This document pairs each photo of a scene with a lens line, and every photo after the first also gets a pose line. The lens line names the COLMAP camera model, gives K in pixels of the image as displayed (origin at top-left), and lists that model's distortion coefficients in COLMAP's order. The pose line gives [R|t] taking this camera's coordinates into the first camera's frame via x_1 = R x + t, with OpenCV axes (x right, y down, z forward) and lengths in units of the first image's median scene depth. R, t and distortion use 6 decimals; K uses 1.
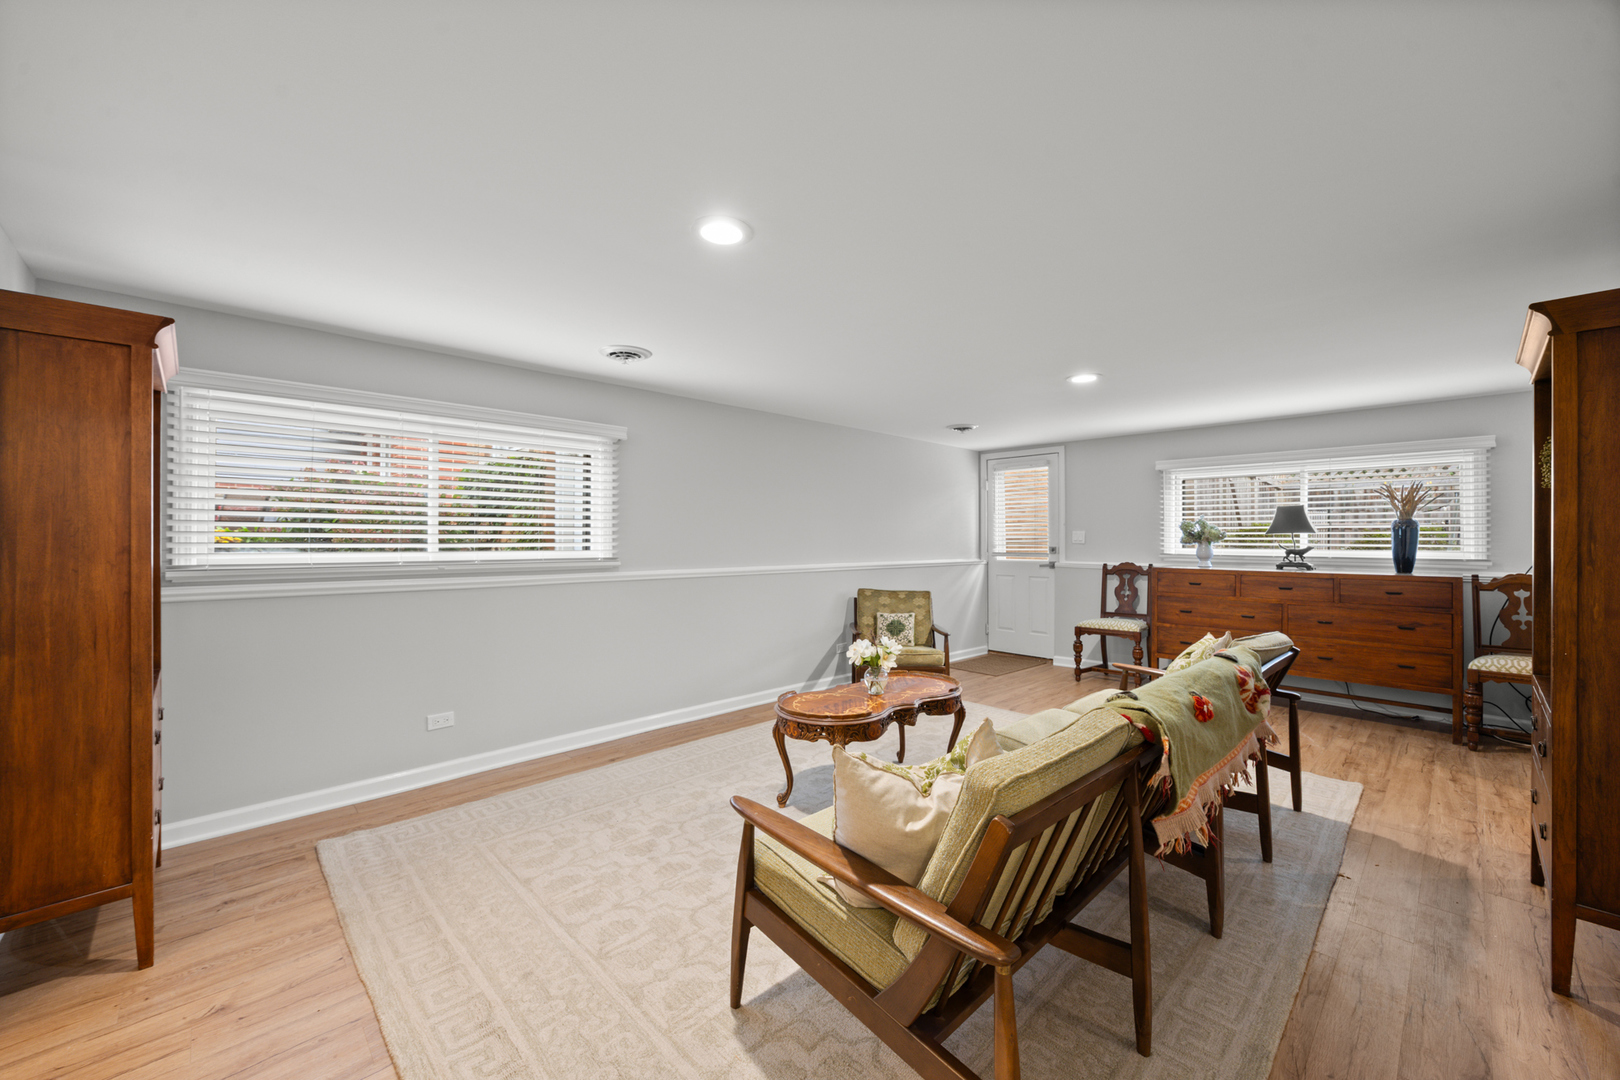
lens RADIAL K [[620.9, 0, 810.0], [0, 620.9, 540.0], [0, 0, 1]] dist [-0.001870, -0.000135]
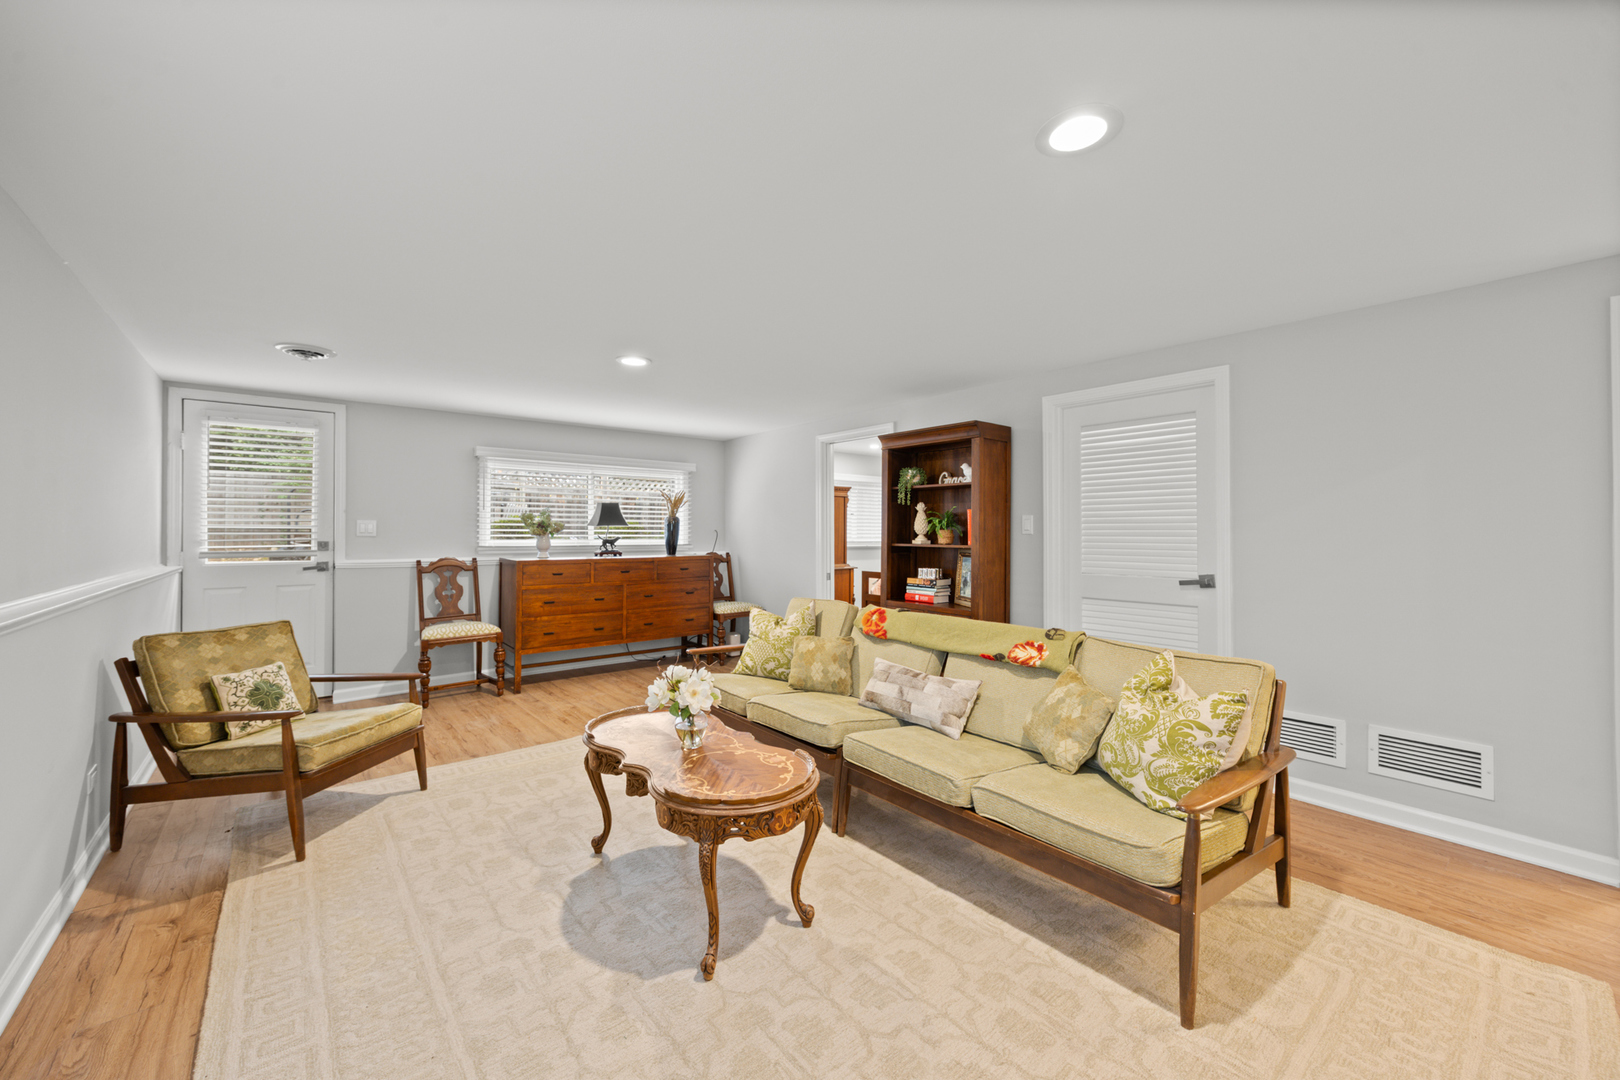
lens RADIAL K [[620.9, 0, 810.0], [0, 620.9, 540.0], [0, 0, 1]] dist [-0.001870, -0.000135]
pose [[0.090252, -0.015558, 0.995797, -0.346332], [0.000779, 0.999879, 0.015552, -0.001674], [-0.995919, -0.000628, 0.090254, 0.466880]]
